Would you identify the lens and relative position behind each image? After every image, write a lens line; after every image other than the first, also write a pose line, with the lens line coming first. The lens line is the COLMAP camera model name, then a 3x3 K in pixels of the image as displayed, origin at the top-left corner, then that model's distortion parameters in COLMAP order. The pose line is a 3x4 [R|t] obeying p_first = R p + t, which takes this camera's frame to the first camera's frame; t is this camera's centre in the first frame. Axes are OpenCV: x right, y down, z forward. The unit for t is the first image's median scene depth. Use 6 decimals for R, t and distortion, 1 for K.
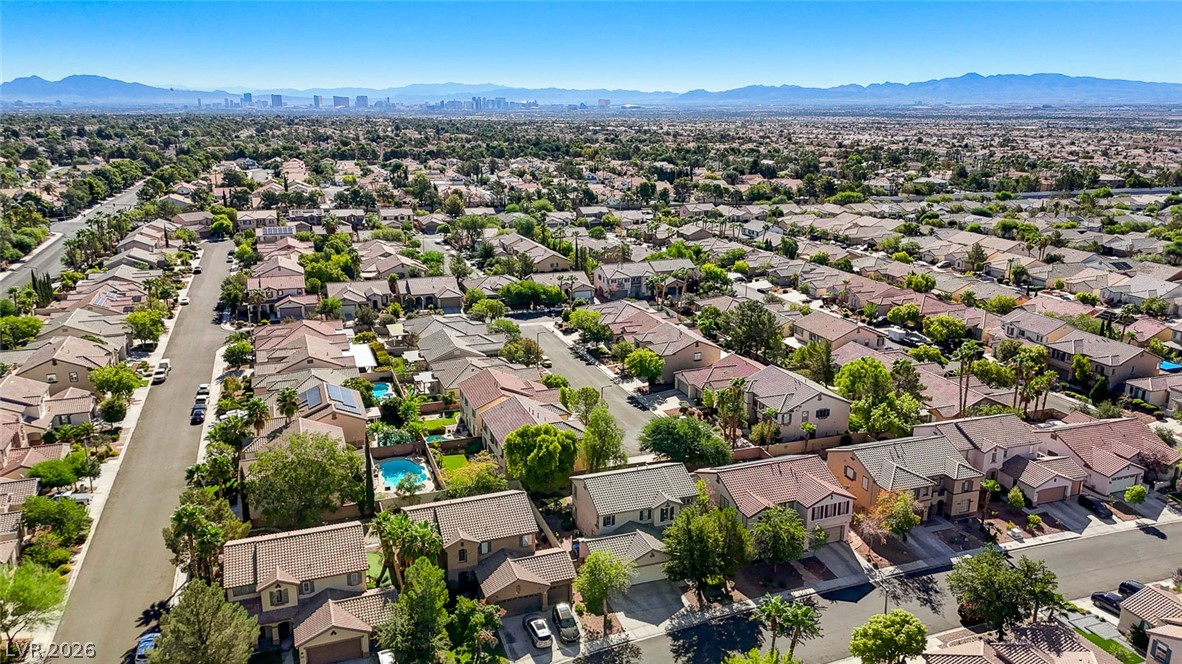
lens RADIAL K [[866.1, 0, 588.9], [0, 866.1, 332.7], [0, 0, 1]] dist [0.082516, -0.077067]
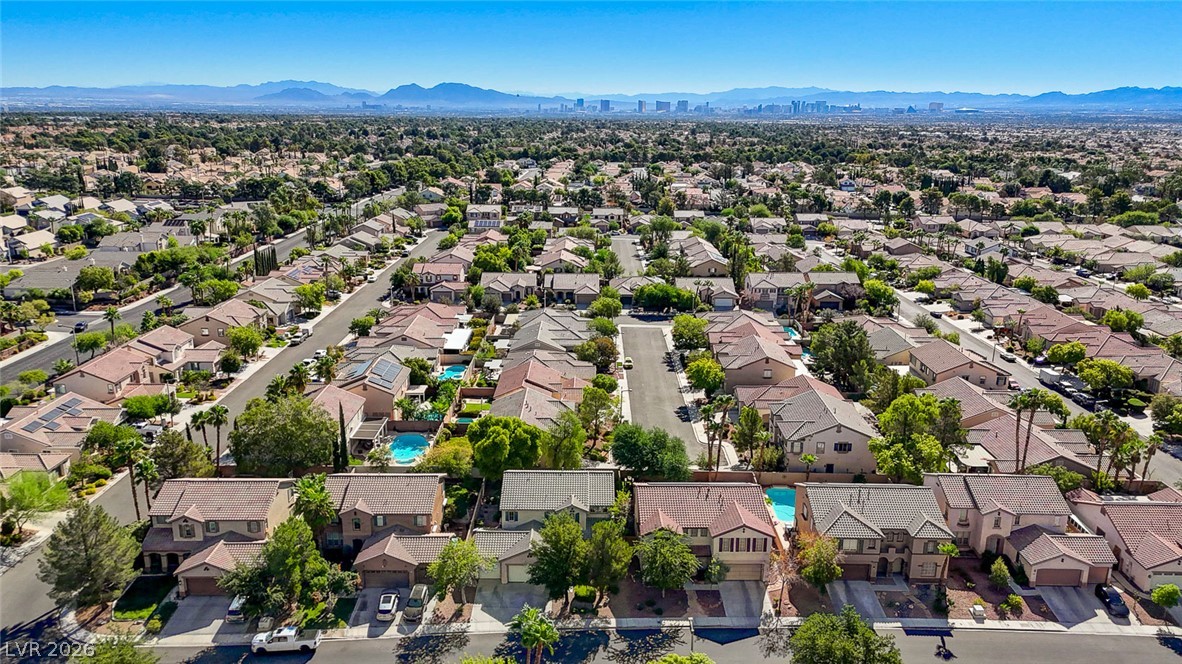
lens RADIAL K [[866.1, 0, 588.9], [0, 866.1, 332.7], [0, 0, 1]] dist [0.082516, -0.077067]
pose [[0.939037, 0.092760, -0.331066, 0.254359], [-0.094222, 0.995483, 0.011670, -0.009624], [0.330653, 0.020235, 0.943536, 0.043607]]
